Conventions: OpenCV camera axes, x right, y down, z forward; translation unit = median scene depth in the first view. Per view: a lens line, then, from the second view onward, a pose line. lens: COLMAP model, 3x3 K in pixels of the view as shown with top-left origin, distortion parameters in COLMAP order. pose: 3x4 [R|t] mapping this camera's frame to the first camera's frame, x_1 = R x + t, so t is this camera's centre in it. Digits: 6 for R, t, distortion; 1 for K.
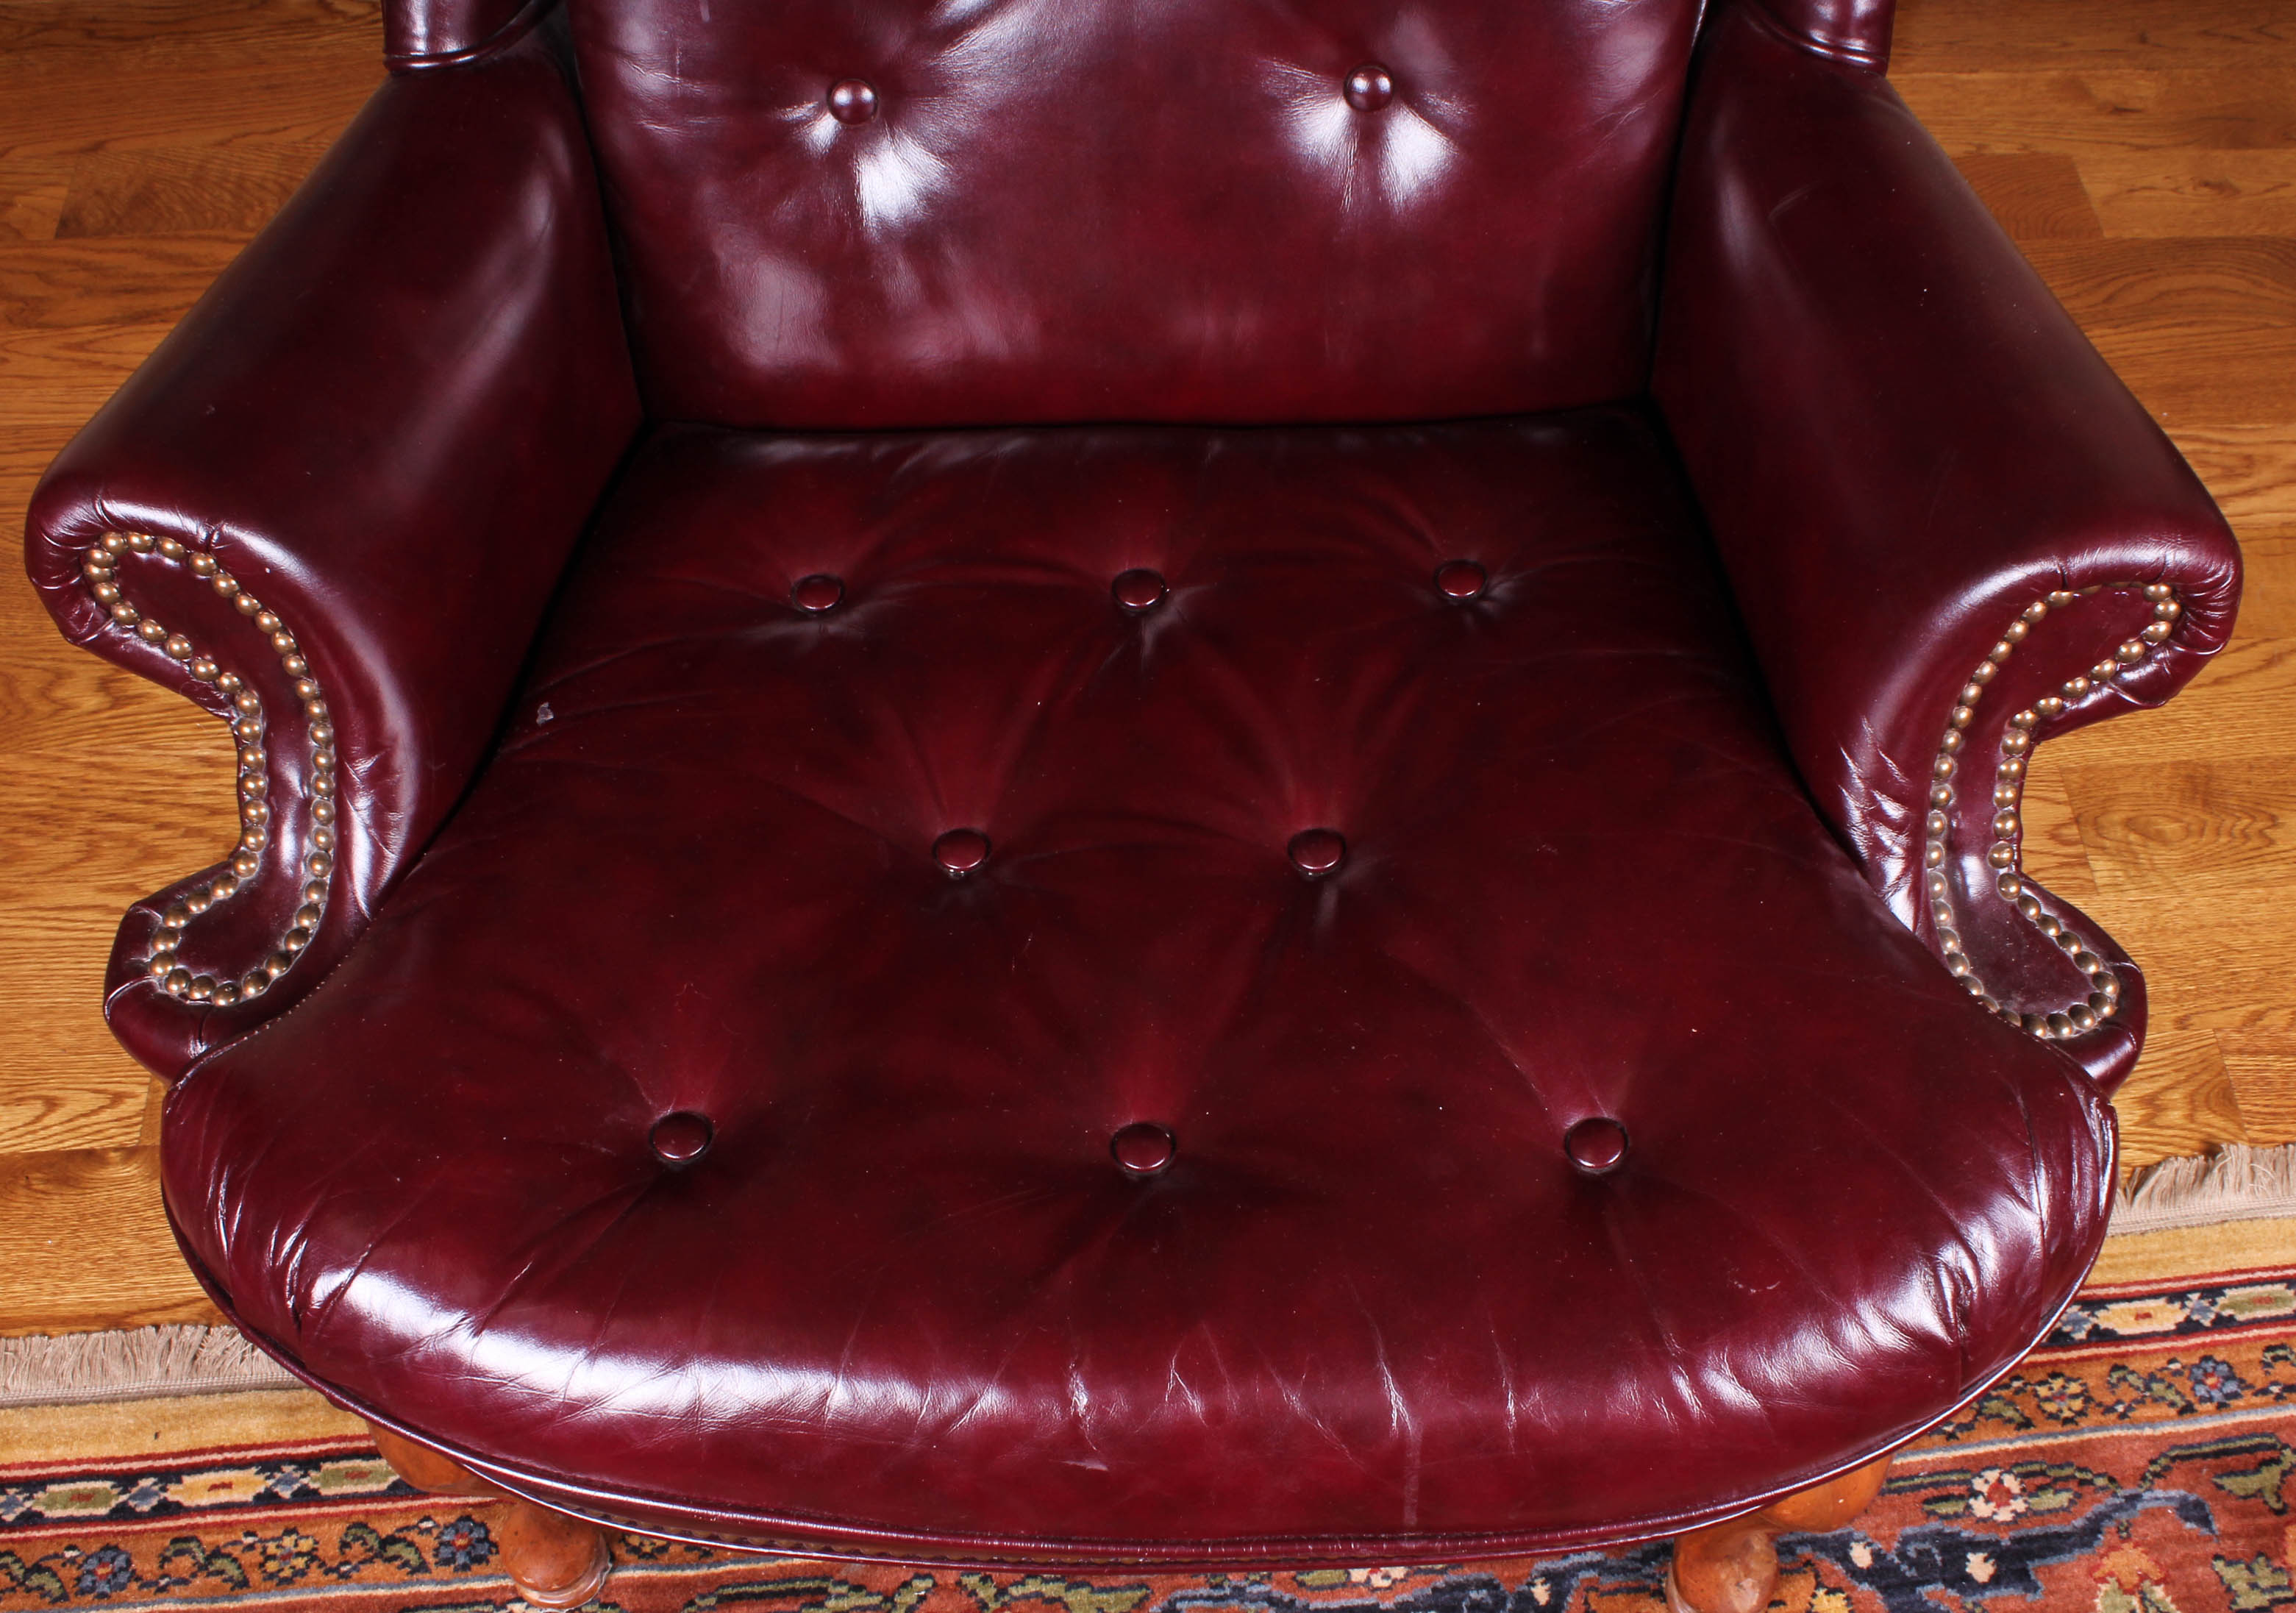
lens RADIAL K [[2494.3, 0, 1216.4], [0, 2494.3, 889.6], [0, 0, 1]] dist [-0.086378, 0.006037]
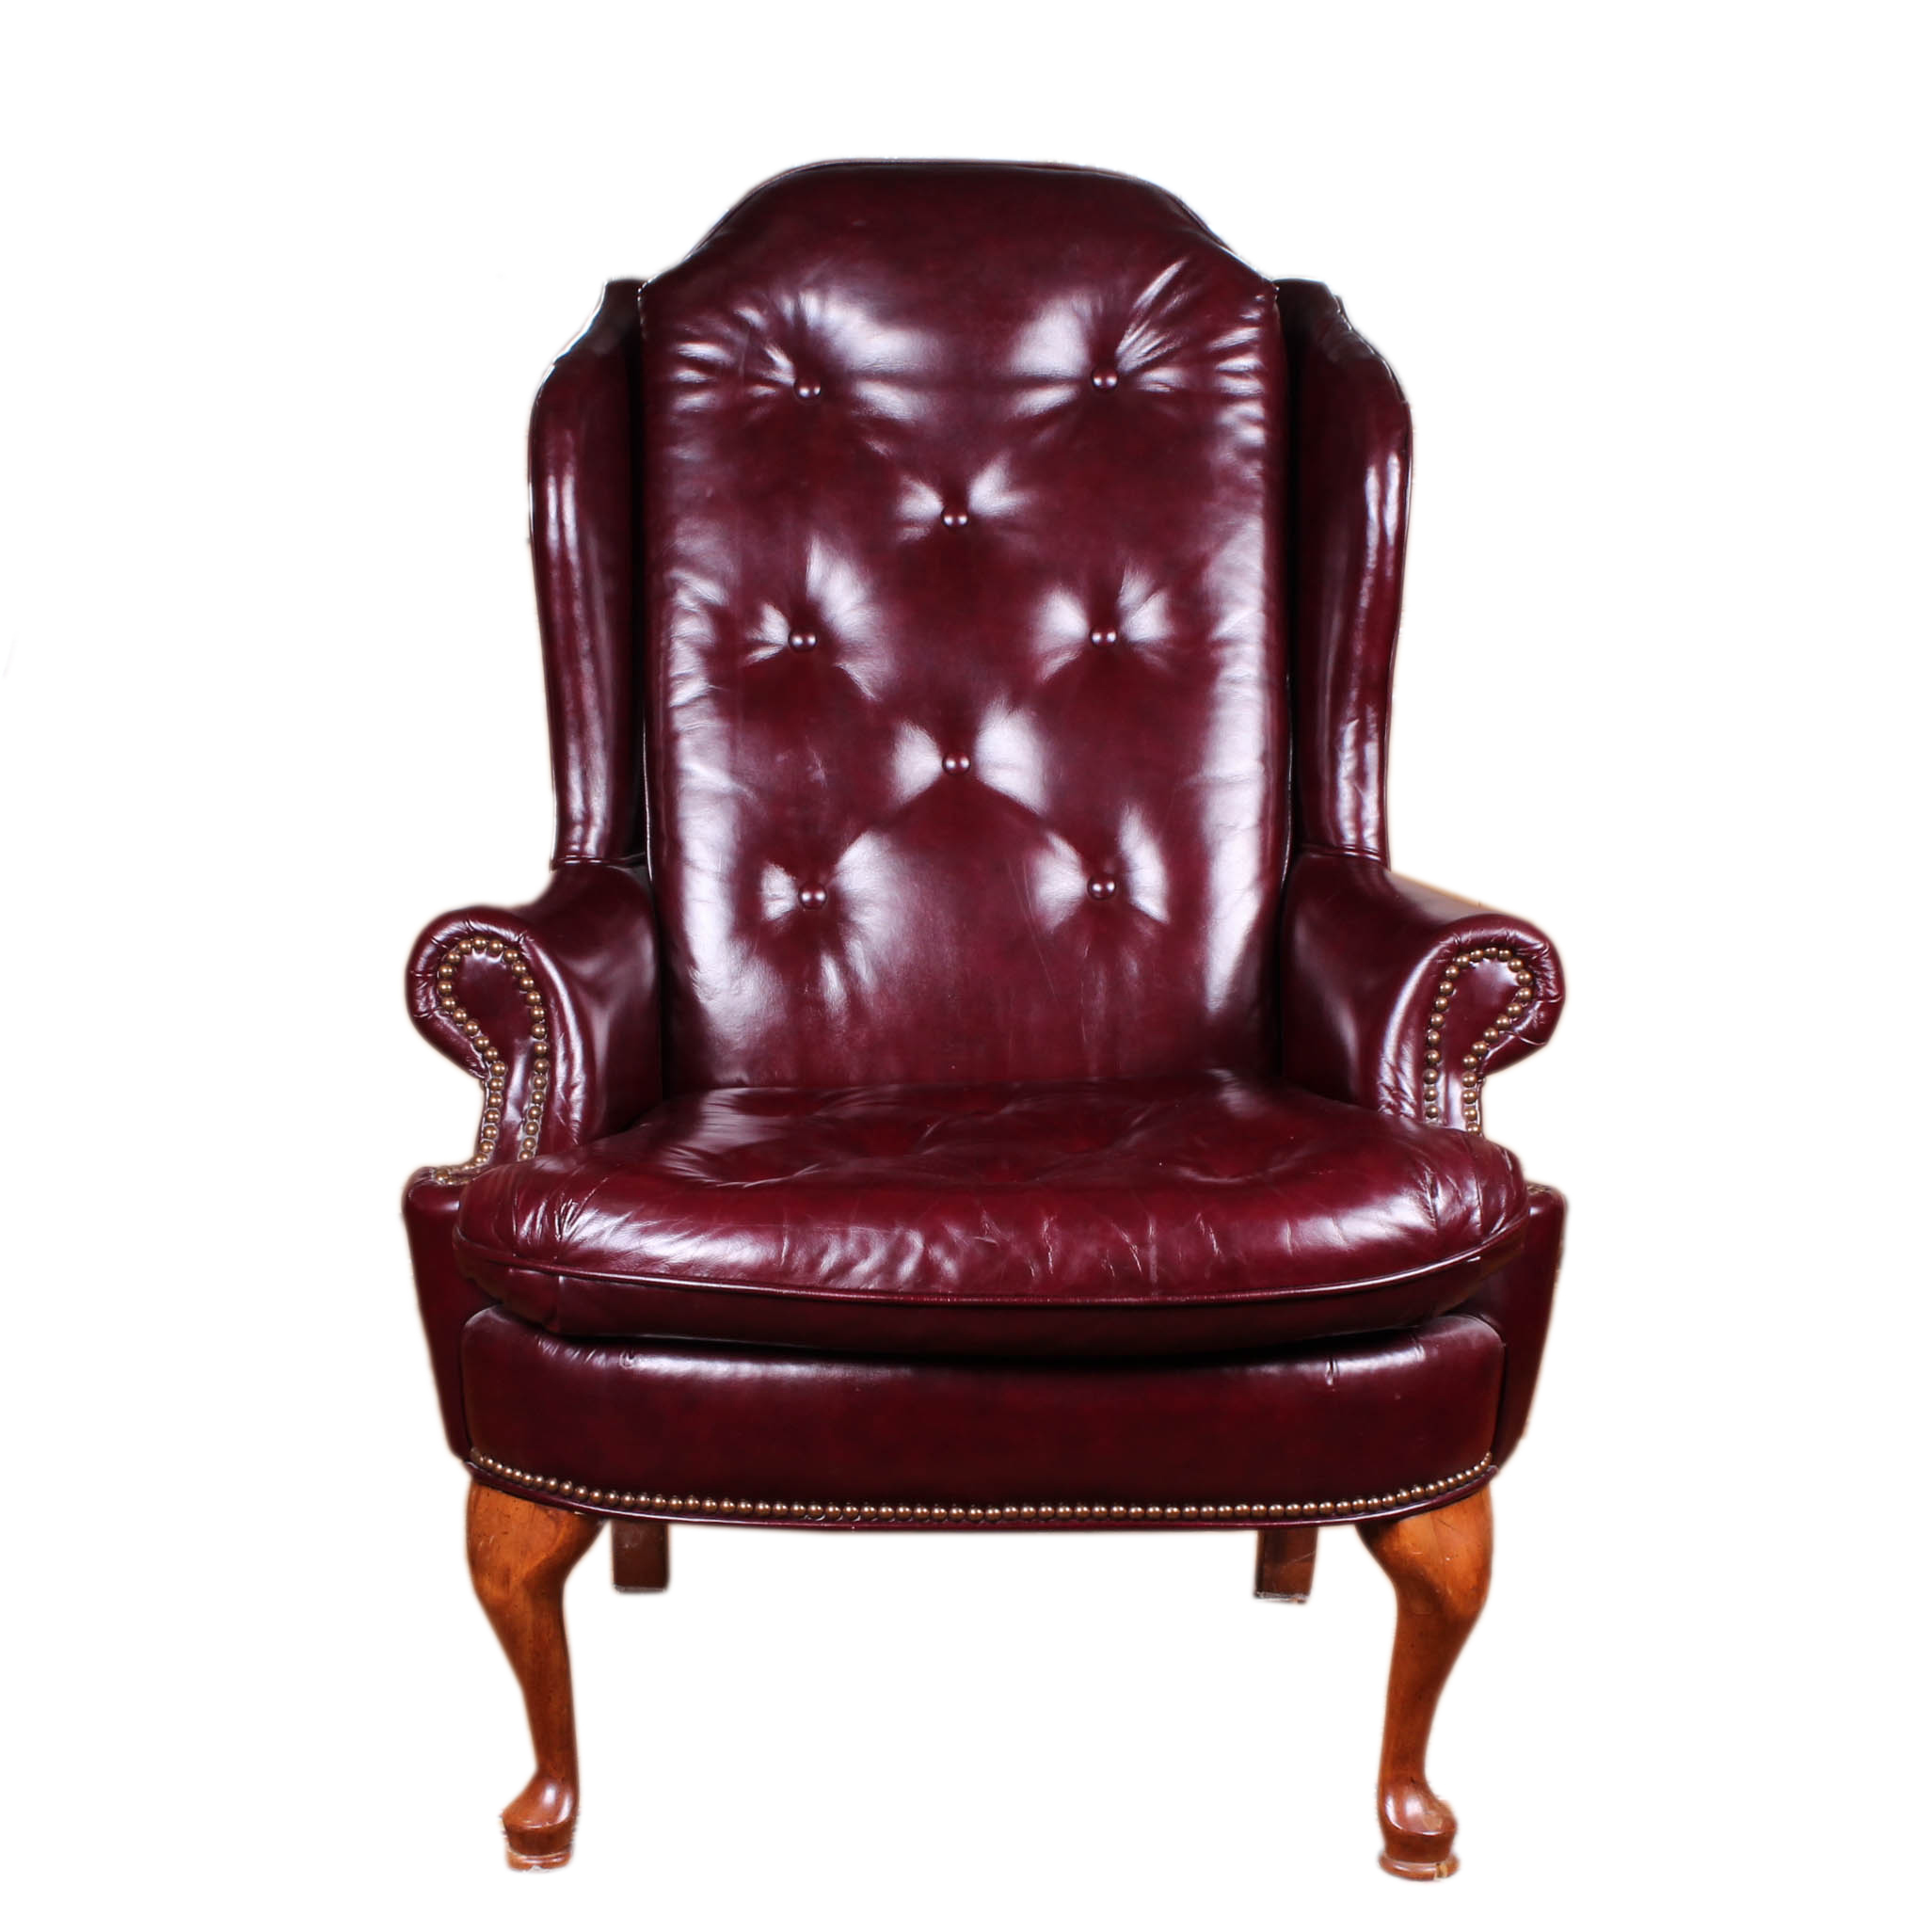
lens RADIAL K [[4665.8, 0, 966.0], [0, 4665.8, 966.0], [0, 0, 1]] dist [-0.072397, -0.196272]
pose [[0.999293, 0.003748, 0.037413, -0.178306], [0.022937, 0.727673, -0.685541, 2.218538], [-0.029794, 0.685914, 0.727072, -1.547983]]
